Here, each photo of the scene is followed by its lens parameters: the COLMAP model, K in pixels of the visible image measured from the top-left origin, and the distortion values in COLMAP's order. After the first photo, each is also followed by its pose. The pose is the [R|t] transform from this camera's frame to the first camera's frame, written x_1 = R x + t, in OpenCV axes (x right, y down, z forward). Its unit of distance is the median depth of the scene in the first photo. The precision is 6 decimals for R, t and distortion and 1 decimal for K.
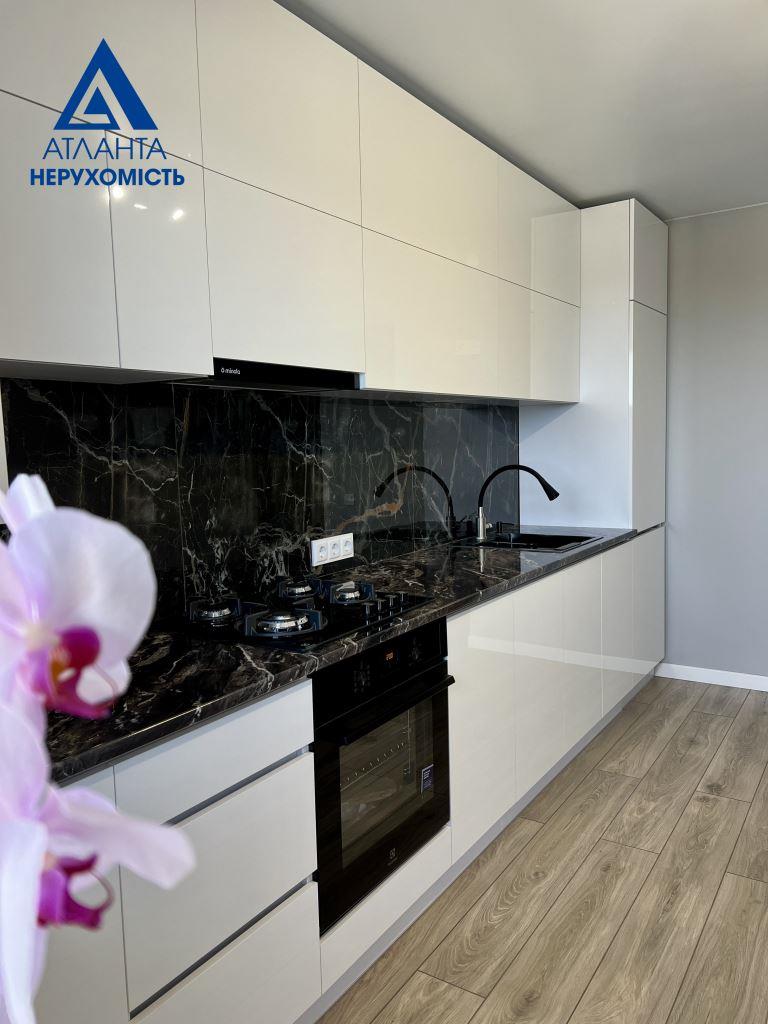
lens RADIAL K [[773.6, 0, 376.0], [0, 773.6, 517.9], [0, 0, 1]] dist [0.067564, -0.079100]
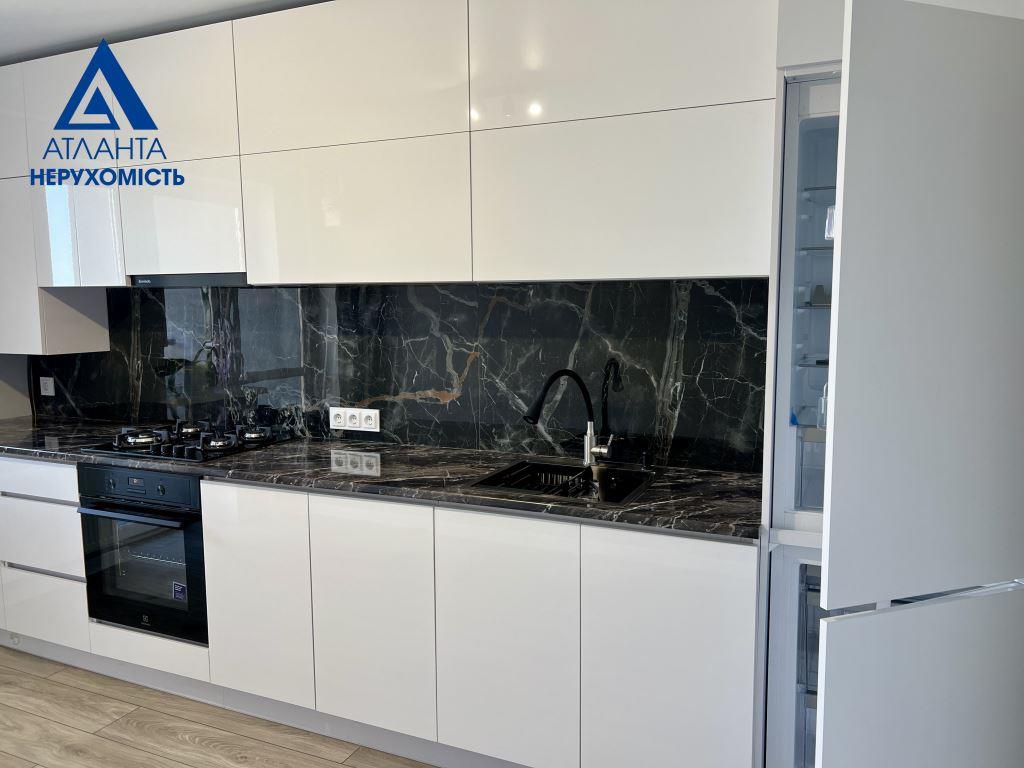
lens RADIAL K [[773.6, 0, 519.2], [0, 773.6, 386.1], [0, 0, 1]] dist [0.067564, -0.079100]
pose [[0.167034, 0.140371, -0.975908, 1.078900], [-0.094632, 0.987526, 0.125846, -0.172095], [0.981399, 0.071331, 0.178234, 1.016977]]
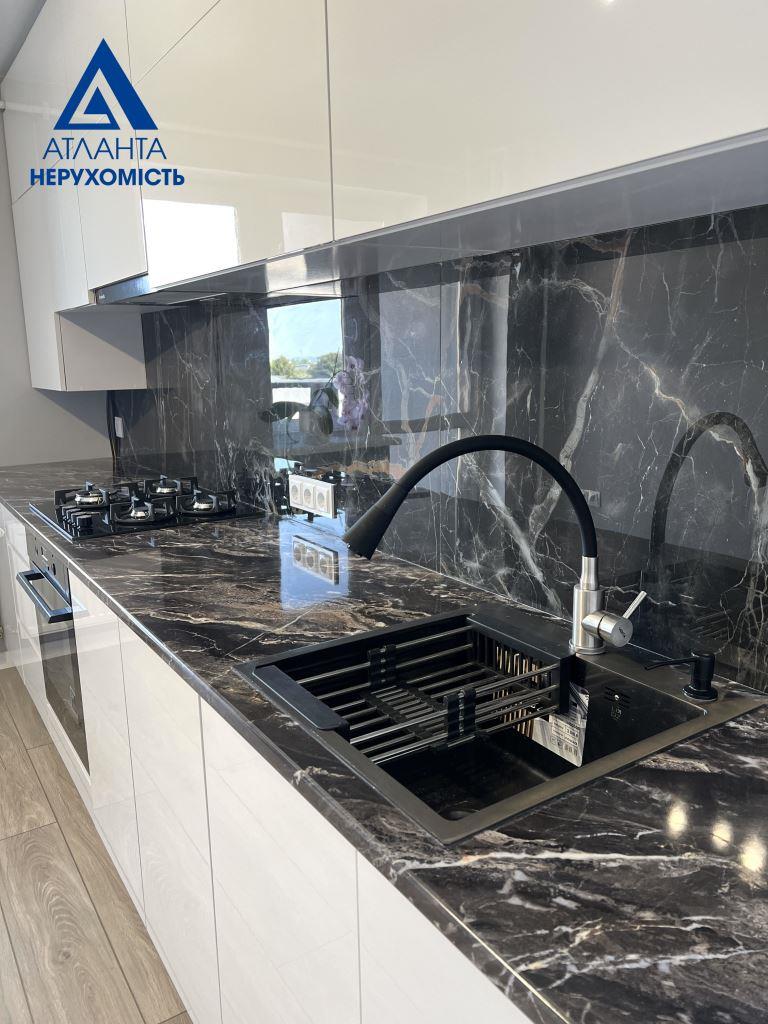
lens RADIAL K [[773.6, 0, 374.2], [0, 773.6, 519.6], [0, 0, 1]] dist [0.067564, -0.079100]
pose [[-0.396427, 0.228105, -0.889277, 0.588503], [-0.058469, 0.960402, 0.272413, -0.144774], [0.916203, 0.159987, -0.367392, 1.320539]]
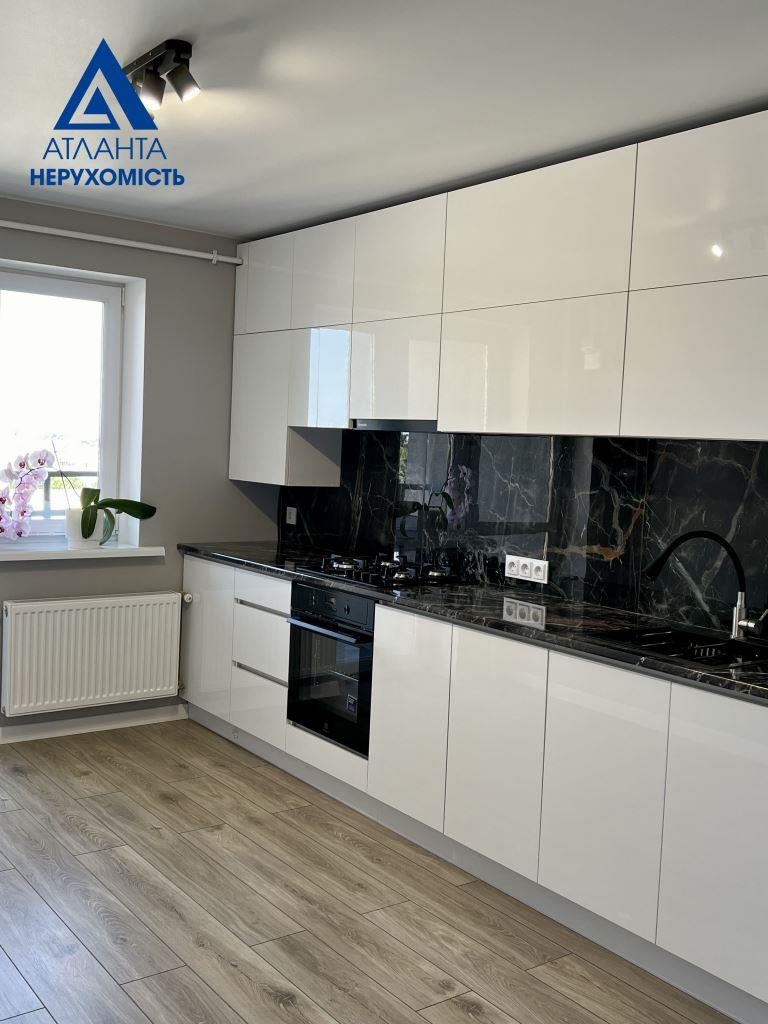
lens RADIAL K [[1042.8, 0, 380.9], [0, 1042.8, 497.2], [0, 0, 1]] dist [0.062157, 0.000000]
pose [[-0.346632, 0.065654, -0.935701, 1.417651], [-0.125732, 0.985293, 0.115711, -0.209539], [0.929536, 0.157757, -0.333279, 1.275763]]
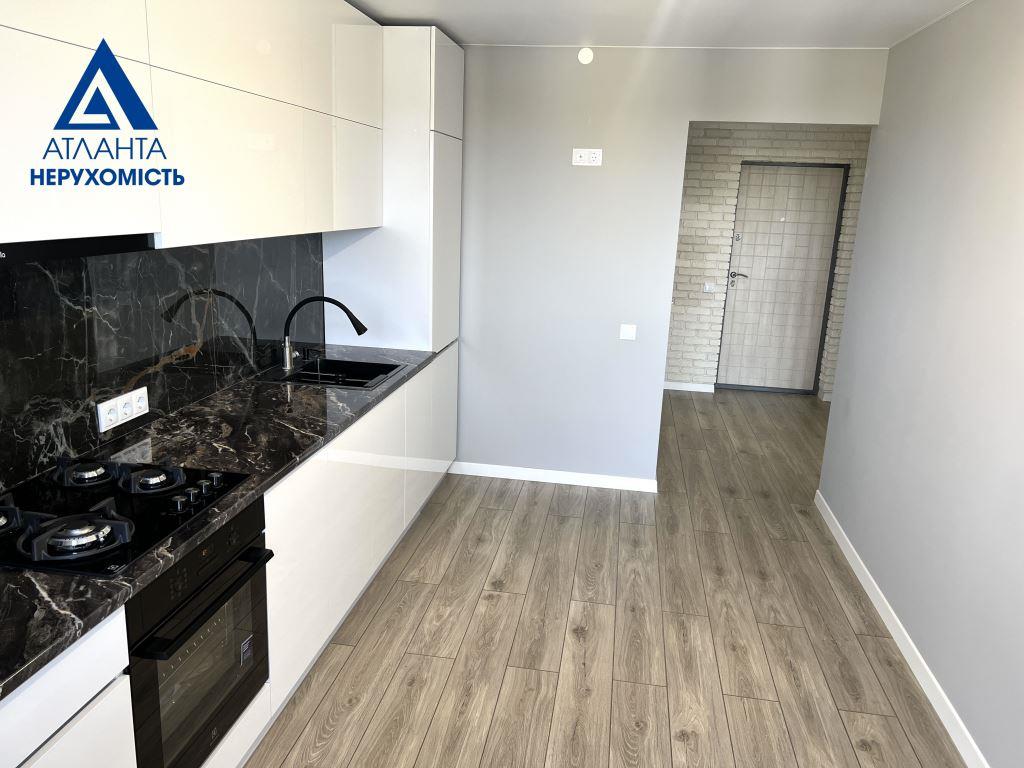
lens RADIAL K [[773.6, 0, 513.9], [0, 773.6, 391.9], [0, 0, 1]] dist [0.067564, -0.079100]
pose [[0.905018, -0.040076, 0.423482, -0.029284], [-0.025898, 0.988514, 0.148894, -0.124891], [-0.424585, -0.145719, 0.893585, -0.007100]]
